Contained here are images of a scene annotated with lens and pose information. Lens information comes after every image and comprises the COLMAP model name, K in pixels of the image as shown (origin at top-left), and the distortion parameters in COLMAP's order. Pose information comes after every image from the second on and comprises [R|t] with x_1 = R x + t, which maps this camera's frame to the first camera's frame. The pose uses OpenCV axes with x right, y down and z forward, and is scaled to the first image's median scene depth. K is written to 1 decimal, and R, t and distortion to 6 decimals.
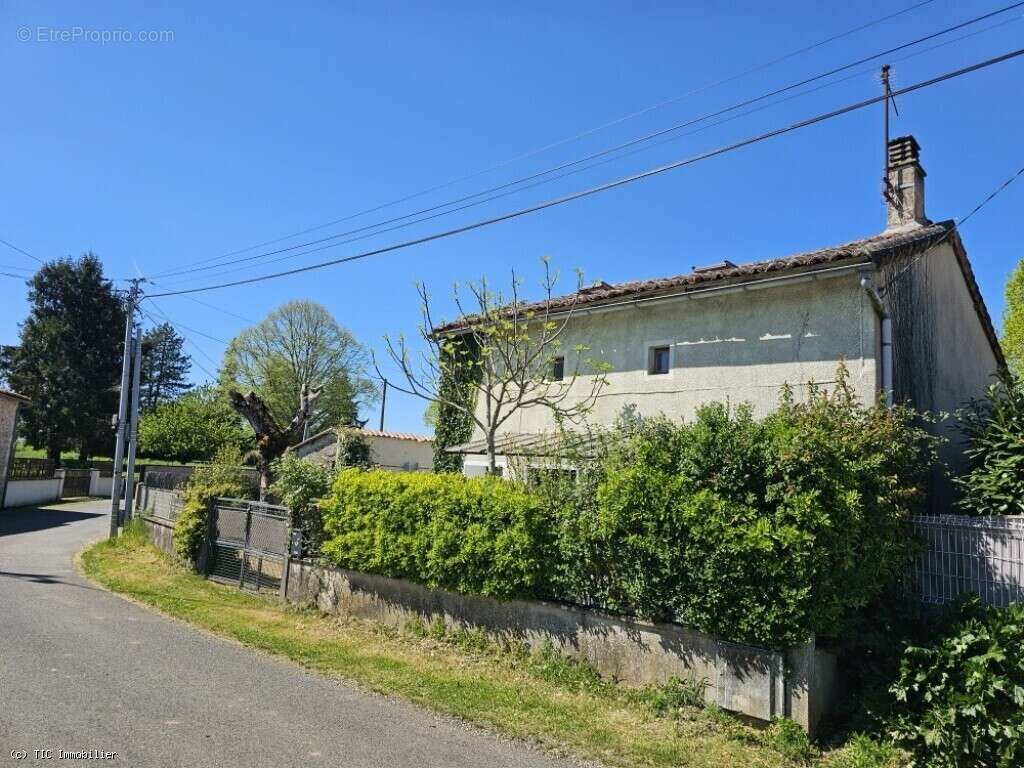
lens RADIAL K [[685.0, 0, 514.6], [0, 685.0, 378.2], [0, 0, 1]] dist [0.056215, -0.048440]
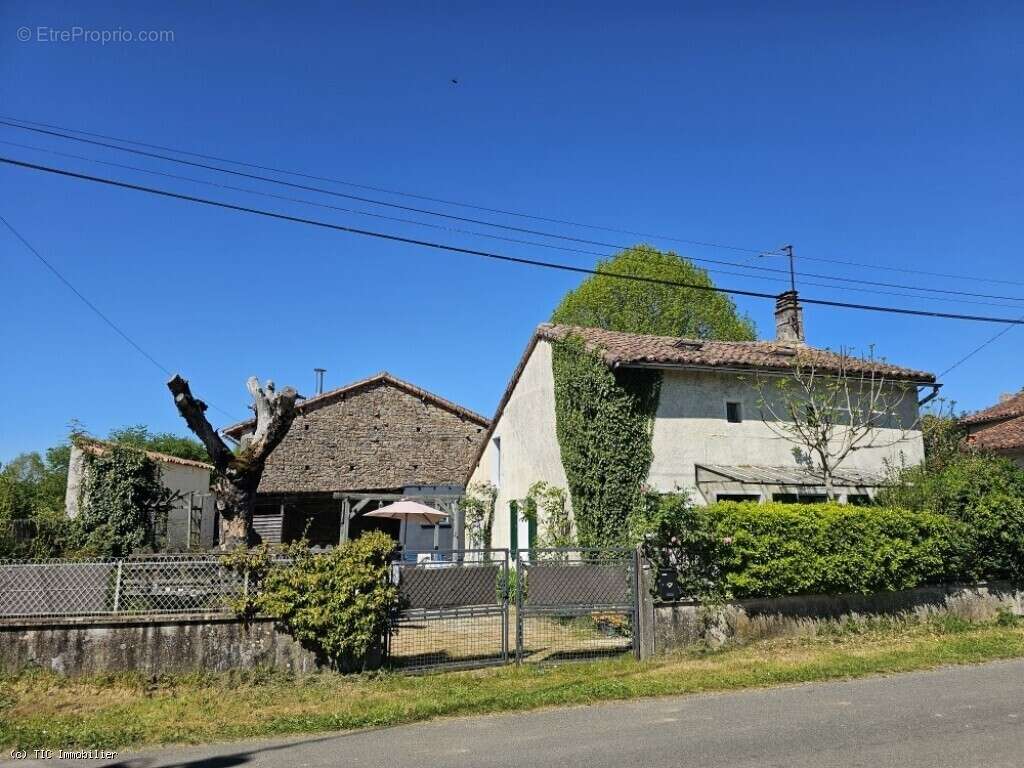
lens RADIAL K [[685.0, 0, 519.9], [0, 685.0, 388.4], [0, 0, 1]] dist [0.056215, -0.048440]
pose [[0.495885, 0.095593, 0.863111, -1.333250], [-0.100198, 0.993583, -0.052477, 0.052021], [-0.862588, -0.060459, 0.502281, 0.786540]]
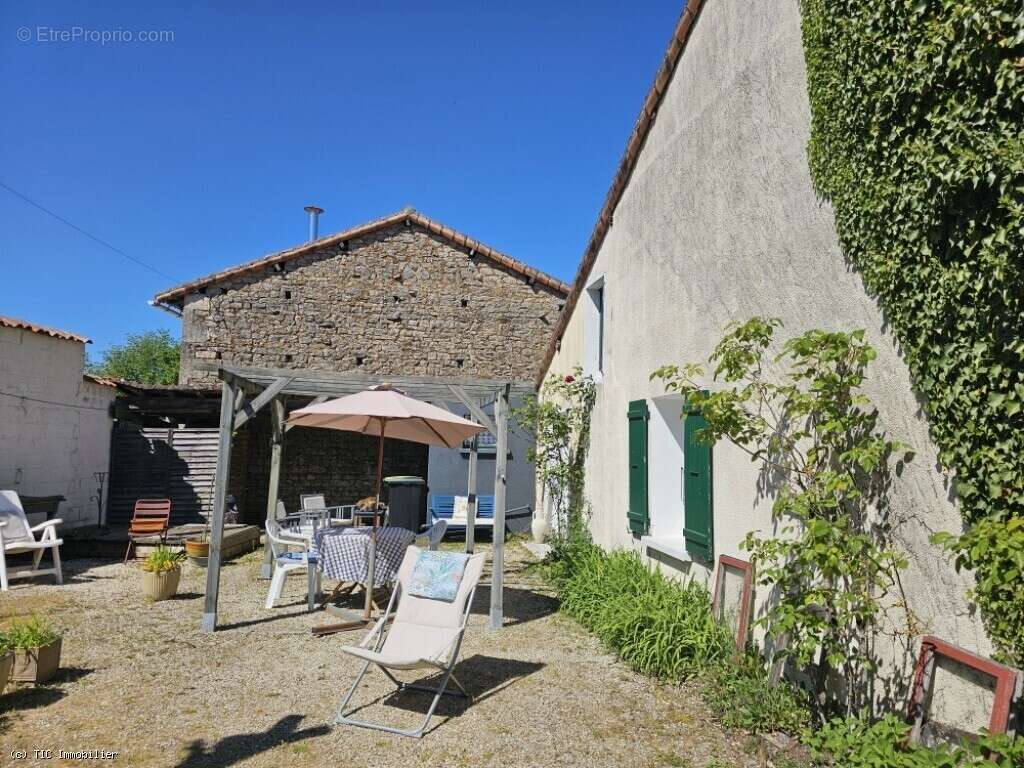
lens RADIAL K [[685.0, 0, 515.9], [0, 685.0, 389.7], [0, 0, 1]] dist [0.056215, -0.048440]
pose [[0.601924, 0.020299, 0.798295, -0.443412], [-0.108874, 0.992428, 0.056857, 0.213981], [-0.791097, -0.121137, 0.599576, 1.345801]]
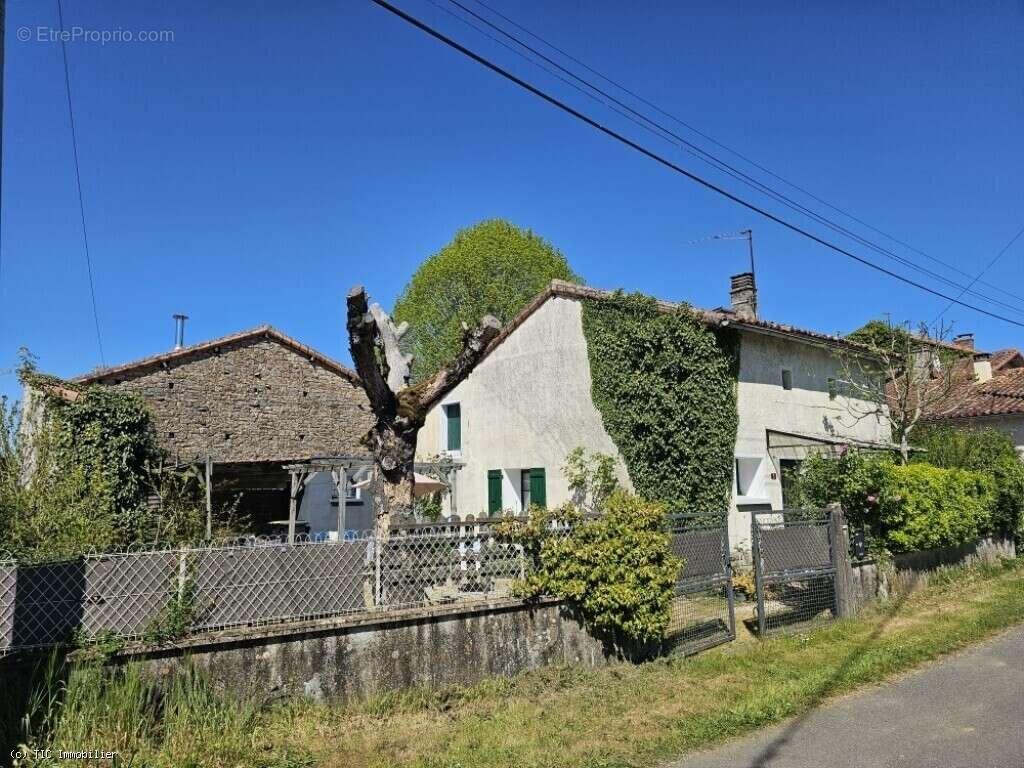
lens RADIAL K [[685.0, 0, 505.0], [0, 685.0, 384.7], [0, 0, 1]] dist [0.056215, -0.048440]
pose [[0.144626, 0.091997, 0.985200, -1.408228], [-0.123416, 0.989571, -0.074288, 0.170312], [-0.981760, -0.110845, 0.154471, 1.451178]]
